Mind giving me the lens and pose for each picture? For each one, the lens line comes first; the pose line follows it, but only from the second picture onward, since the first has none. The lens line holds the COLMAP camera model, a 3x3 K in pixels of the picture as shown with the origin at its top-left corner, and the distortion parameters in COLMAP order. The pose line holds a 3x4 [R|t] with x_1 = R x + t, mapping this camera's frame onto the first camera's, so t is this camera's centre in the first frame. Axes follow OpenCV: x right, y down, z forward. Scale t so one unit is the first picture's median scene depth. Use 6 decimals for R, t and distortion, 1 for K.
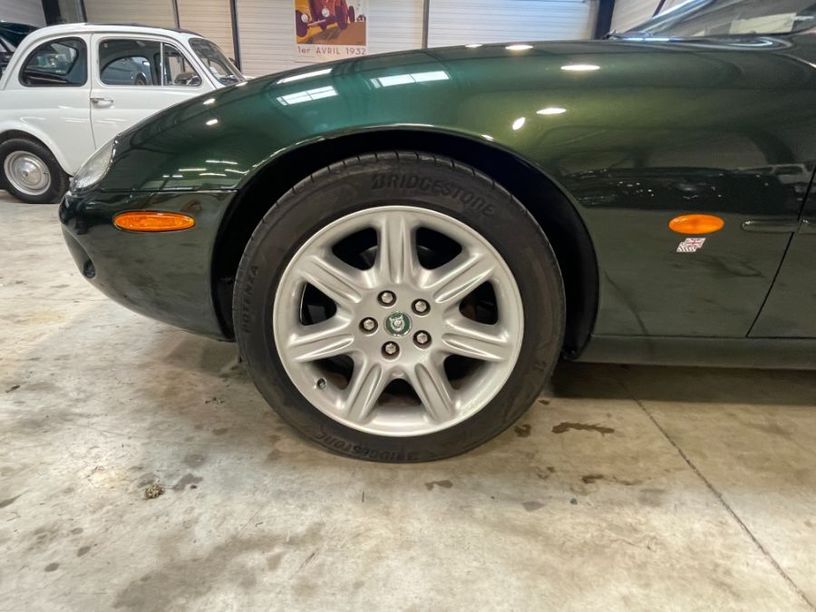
lens RADIAL K [[478.4, 0, 397.9], [0, 478.4, 300.1], [0, 0, 1]] dist [-0.002945, 0.001192]
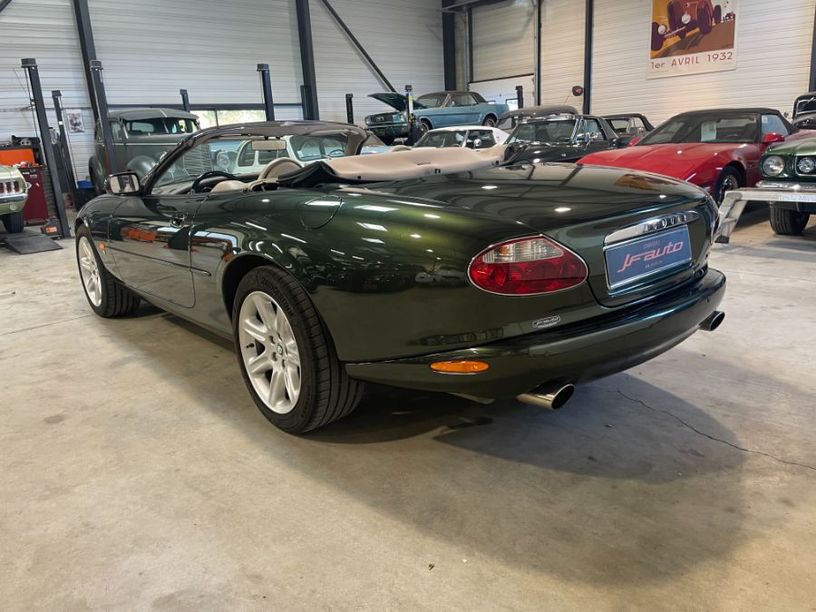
lens RADIAL K [[617.3, 0, 409.0], [0, 617.3, 301.3], [0, 0, 1]] dist [0.100576, -0.134949]
pose [[0.670453, 0.128131, -0.730804, 0.394447], [-0.196069, 0.980558, -0.007957, -0.008538], [0.715576, 0.148623, 0.682541, -0.031977]]
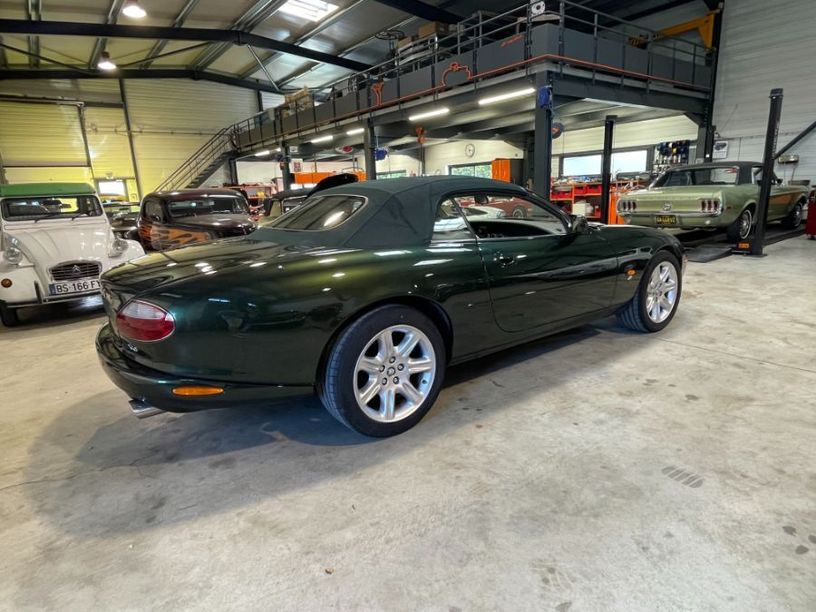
lens RADIAL K [[473.6, 0, 400.9], [0, 473.6, 299.8], [0, 0, 1]] dist [-0.003568, 0.001217]
pose [[-0.799703, 0.147126, -0.582090, 0.311819], [-0.191773, 0.856130, 0.479859, -0.139608], [0.568944, 0.495374, -0.656435, 0.282990]]
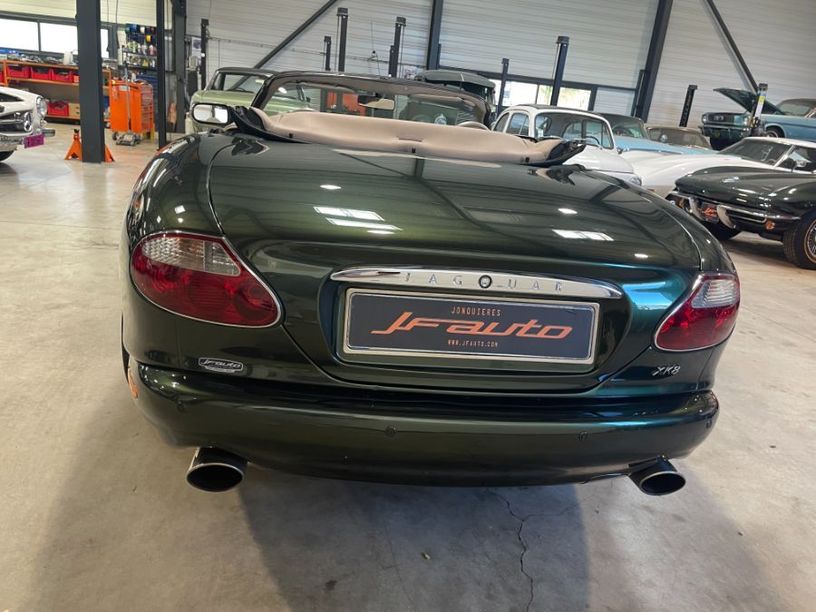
lens RADIAL K [[617.3, 0, 408.3], [0, 617.3, 301.2], [0, 0, 1]] dist [0.100576, -0.134949]
pose [[0.173459, 0.284042, -0.942991, 0.405769], [-0.446932, 0.875935, 0.181632, -0.048267], [0.877590, 0.389947, 0.278886, 0.076314]]
